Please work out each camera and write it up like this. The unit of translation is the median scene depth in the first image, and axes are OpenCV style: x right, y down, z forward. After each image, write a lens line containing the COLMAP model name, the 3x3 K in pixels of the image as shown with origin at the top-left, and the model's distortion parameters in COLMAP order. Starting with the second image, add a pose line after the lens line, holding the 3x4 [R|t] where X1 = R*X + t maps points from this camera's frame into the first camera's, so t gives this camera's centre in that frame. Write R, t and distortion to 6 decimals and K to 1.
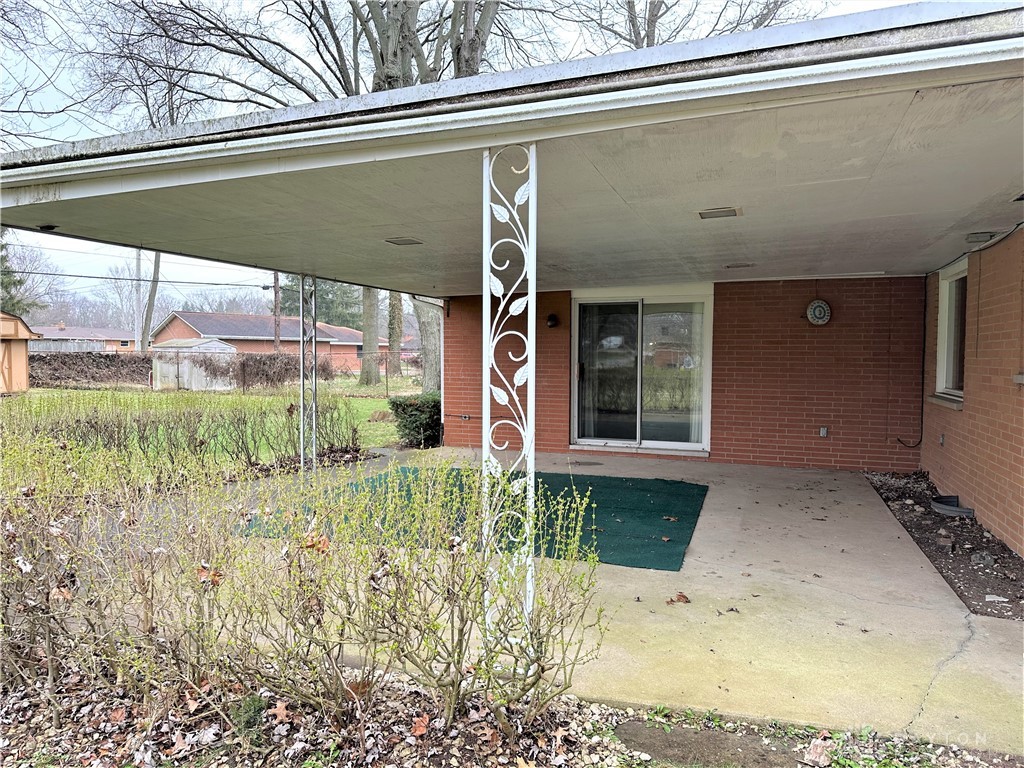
lens RADIAL K [[726.9, 0, 512.0], [0, 726.9, 384.0], [0, 0, 1]] dist [0.088273, -0.088632]
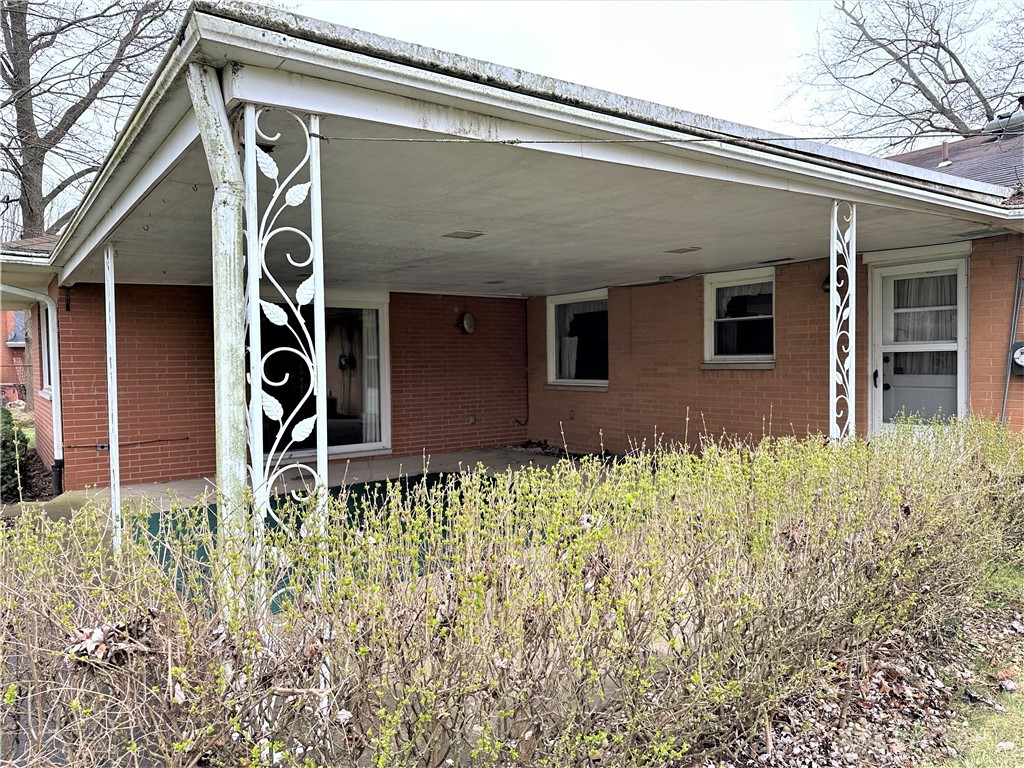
lens RADIAL K [[726.9, 0, 512.0], [0, 726.9, 384.0], [0, 0, 1]] dist [0.088273, -0.088632]
pose [[0.537131, -0.040890, 0.842507, -0.573525], [0.052494, 0.998509, 0.014995, -0.009654], [-0.841864, 0.036172, 0.538476, 0.286645]]
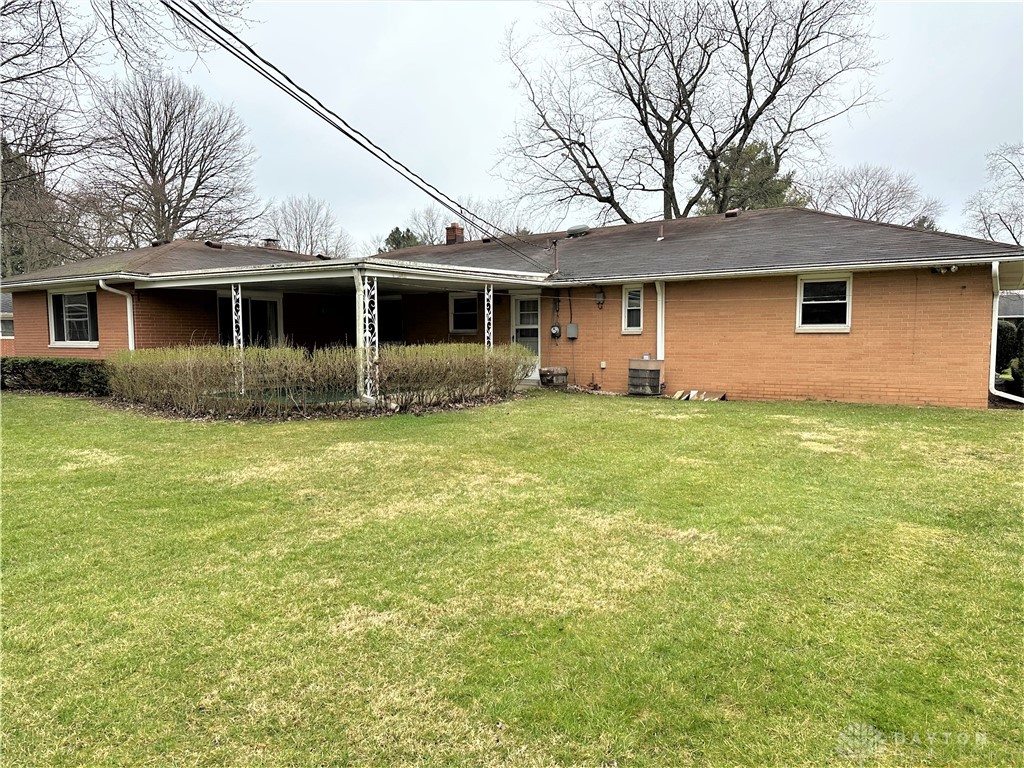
lens RADIAL K [[726.9, 0, 512.0], [0, 726.9, 384.0], [0, 0, 1]] dist [0.088273, -0.088632]
pose [[0.216188, -0.069229, 0.973894, -1.745871], [0.045315, 0.997120, 0.060821, 0.021323], [-0.975300, 0.030983, 0.218702, -0.072953]]
